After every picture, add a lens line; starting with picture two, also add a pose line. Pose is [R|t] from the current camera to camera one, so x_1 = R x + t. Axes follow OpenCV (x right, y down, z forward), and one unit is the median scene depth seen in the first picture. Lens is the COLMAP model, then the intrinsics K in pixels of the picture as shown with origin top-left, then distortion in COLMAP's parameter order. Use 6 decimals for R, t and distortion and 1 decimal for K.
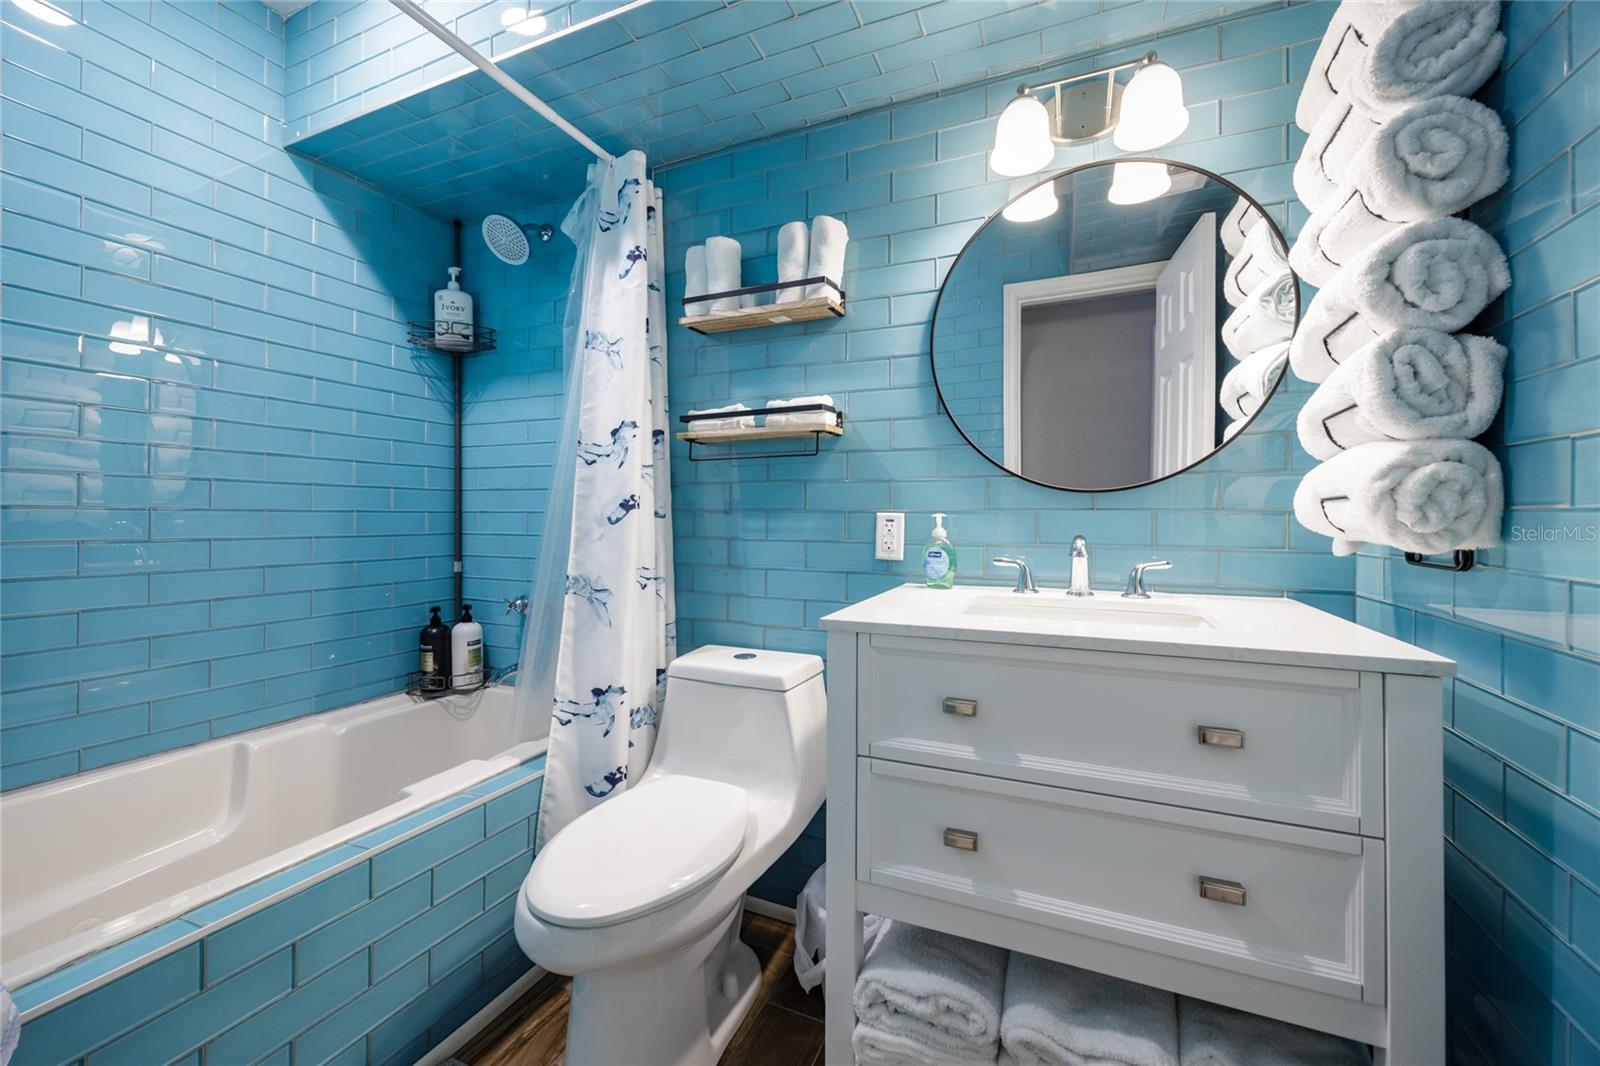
lens RADIAL K [[619.9, 0, 803.2], [0, 619.9, 523.4], [0, 0, 1]] dist [-0.002405, -0.000110]
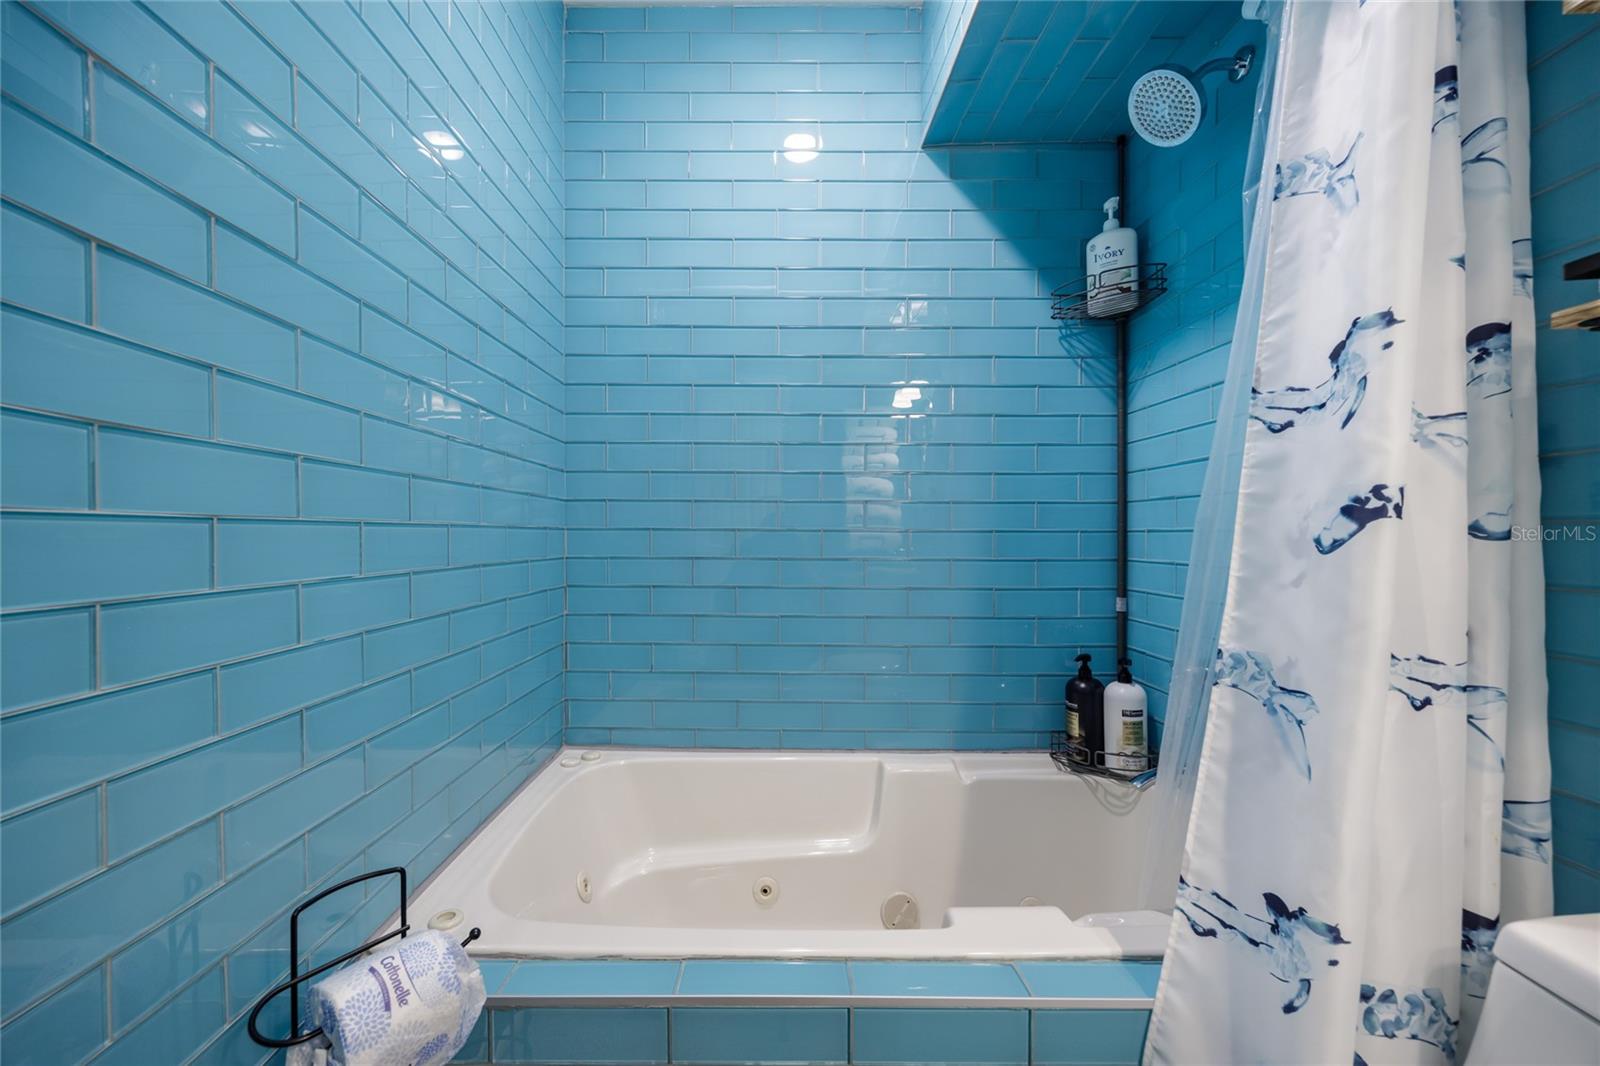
lens RADIAL K [[619.9, 0, 789.5], [0, 619.9, 545.4], [0, 0, 1]] dist [-0.002405, -0.000110]
pose [[0.401945, 0.011138, -0.915596, -0.044949], [-0.009918, 0.999920, 0.007809, -0.003880], [0.915610, 0.005942, 0.402024, 0.420099]]
